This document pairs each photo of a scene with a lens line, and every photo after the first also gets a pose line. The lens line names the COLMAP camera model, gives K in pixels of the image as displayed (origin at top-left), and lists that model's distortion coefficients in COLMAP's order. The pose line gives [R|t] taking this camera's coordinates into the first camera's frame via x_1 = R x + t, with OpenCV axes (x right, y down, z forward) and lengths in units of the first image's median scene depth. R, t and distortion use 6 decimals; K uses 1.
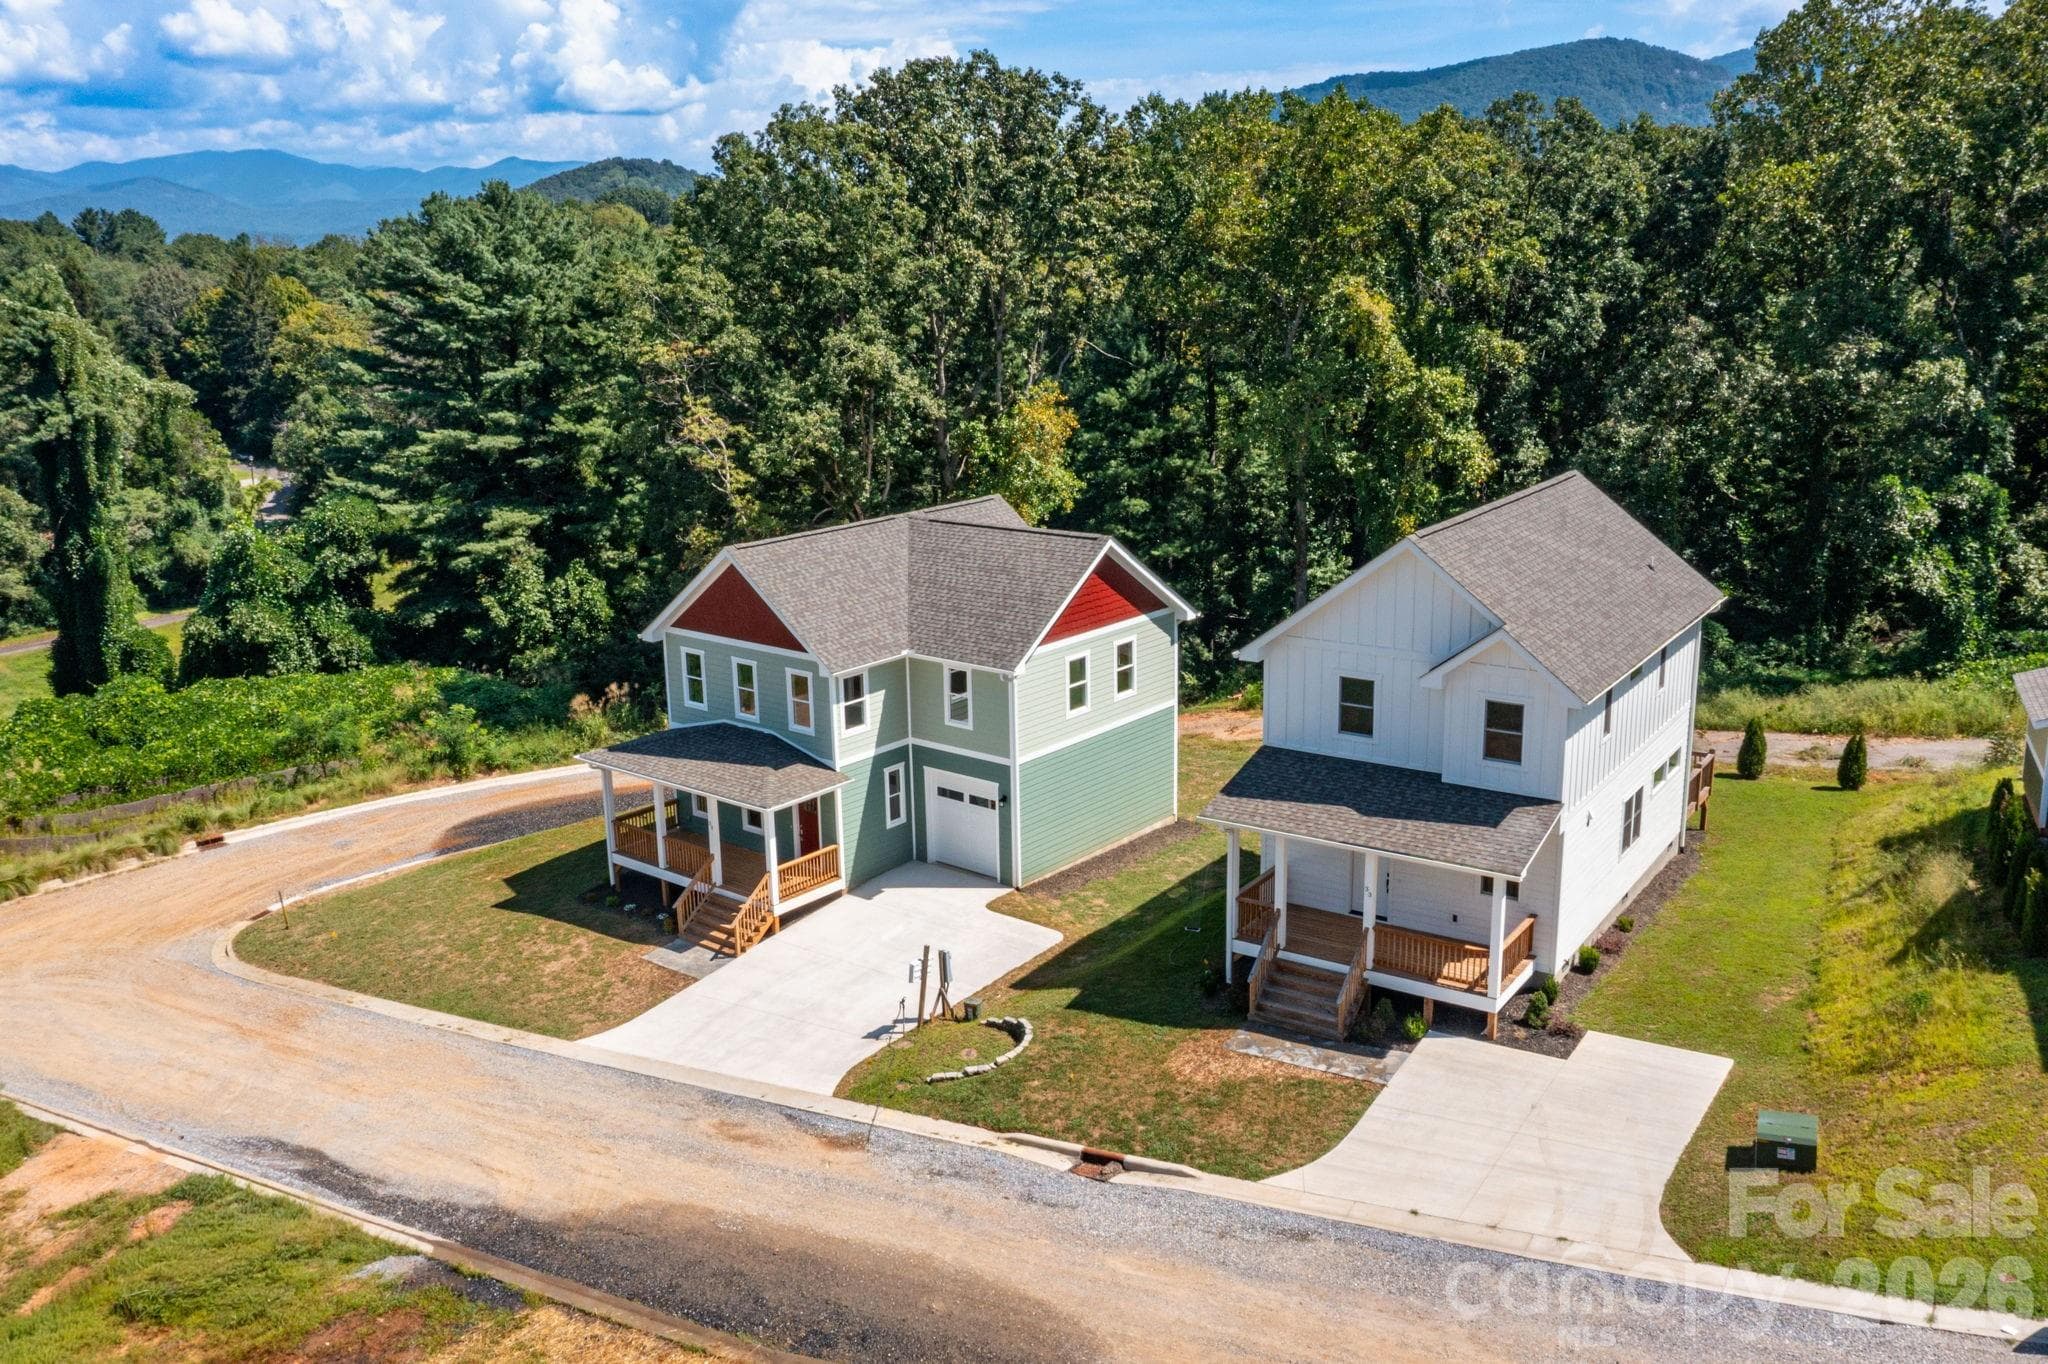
lens RADIAL K [[1555.4, 0, 1024.0], [0, 1555.4, 682.0], [0, 0, 1]] dist [0.000208, -0.000335]
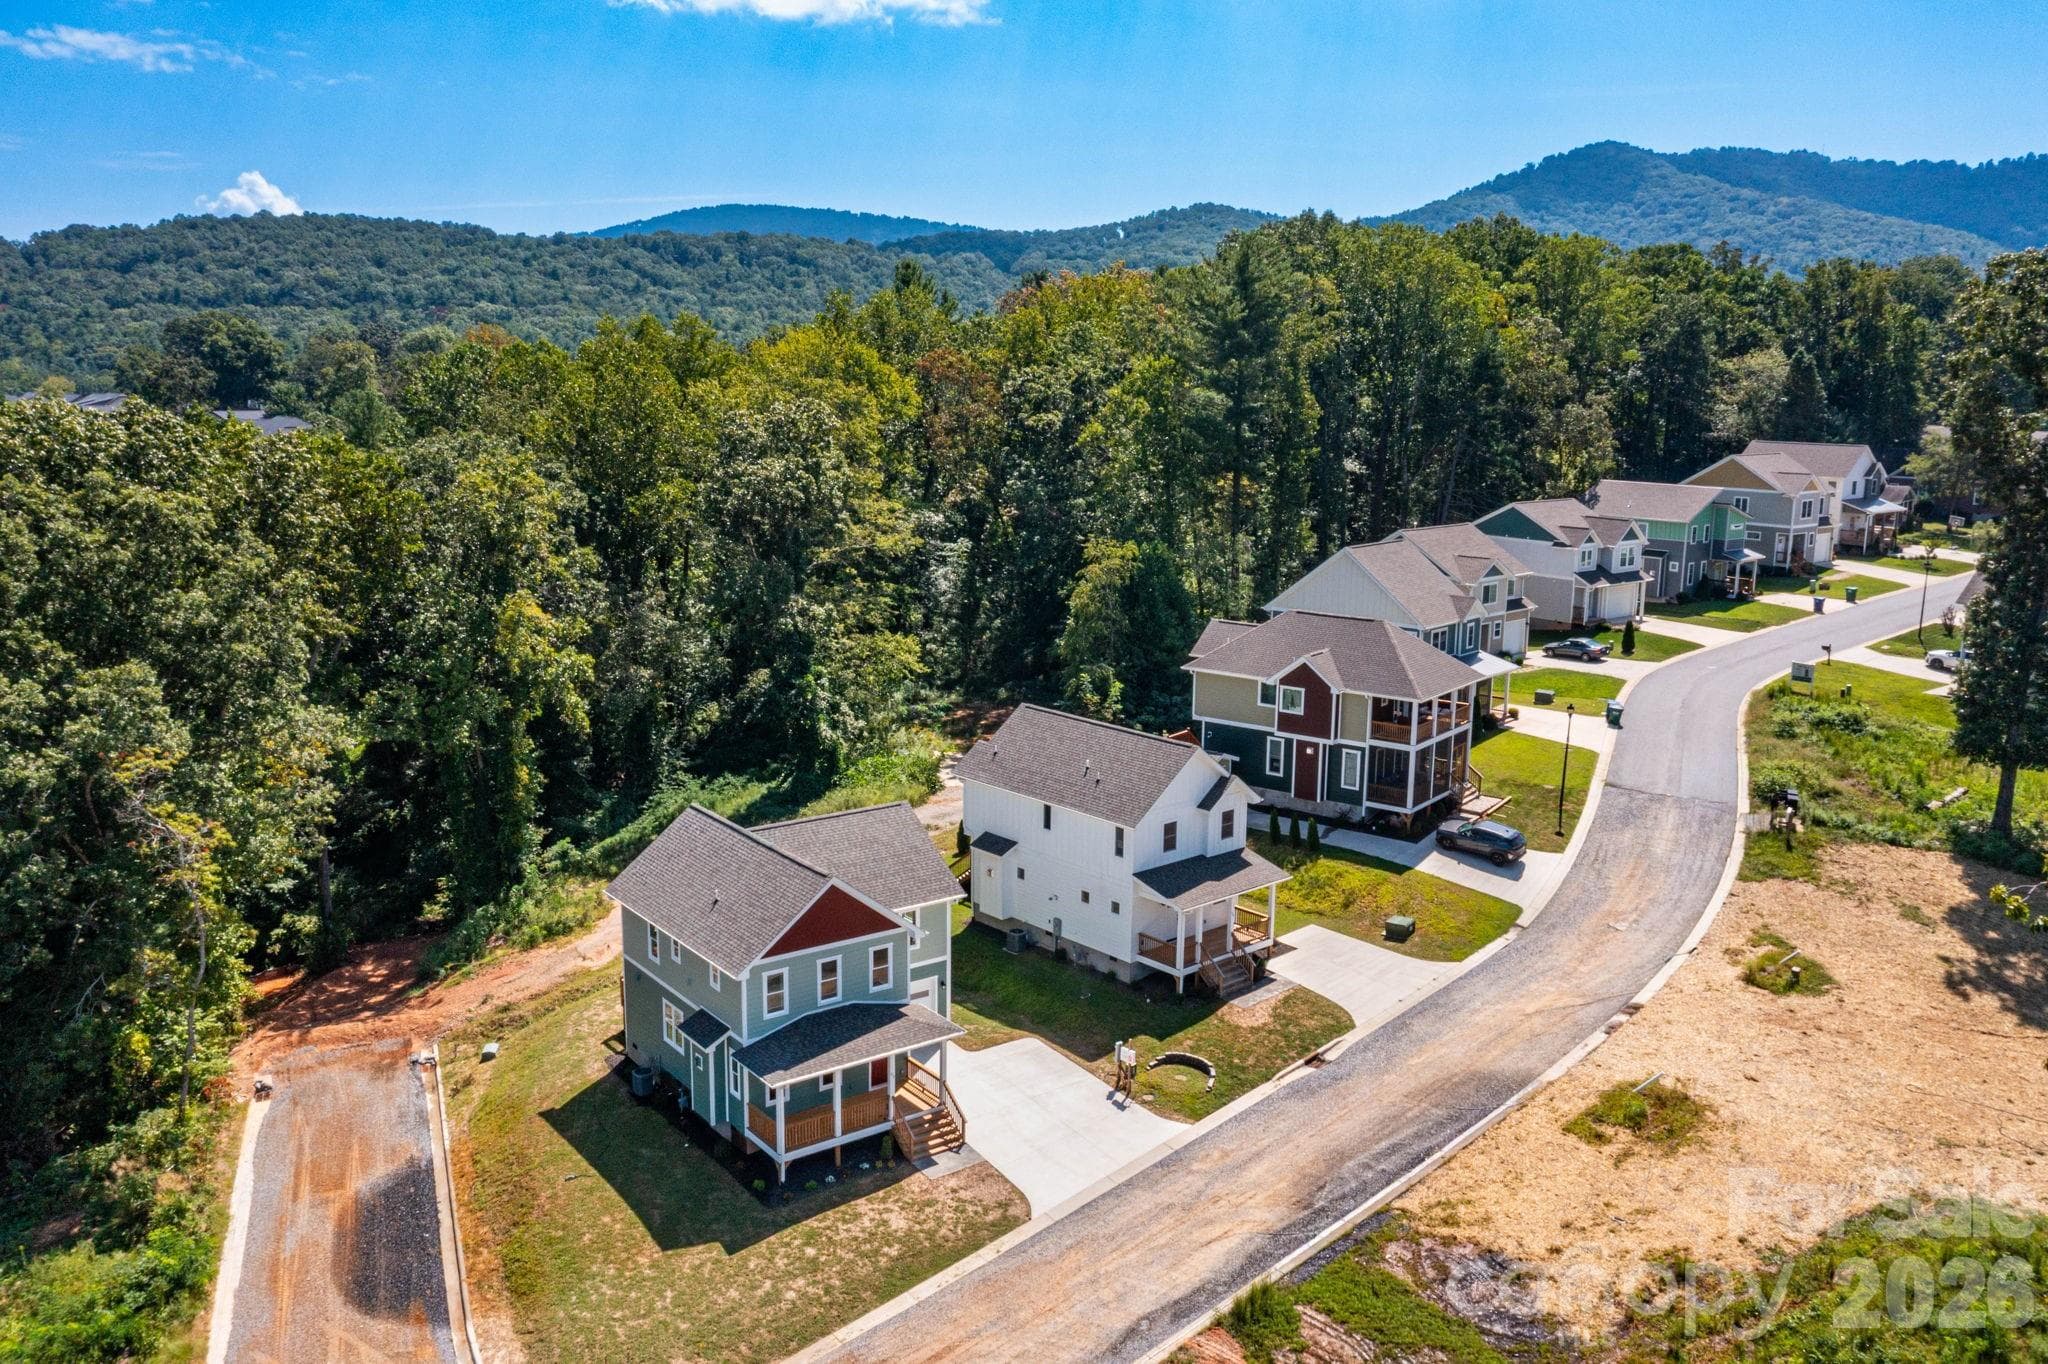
lens RADIAL K [[1555.4, 0, 1024.0], [0, 1555.4, 682.0], [0, 0, 1]] dist [0.000208, -0.000335]
pose [[0.292775, -0.185872, 0.937942, -1.810012], [0.219700, 0.967757, 0.123202, -0.500355], [-0.930599, 0.169996, 0.324171, 0.535847]]
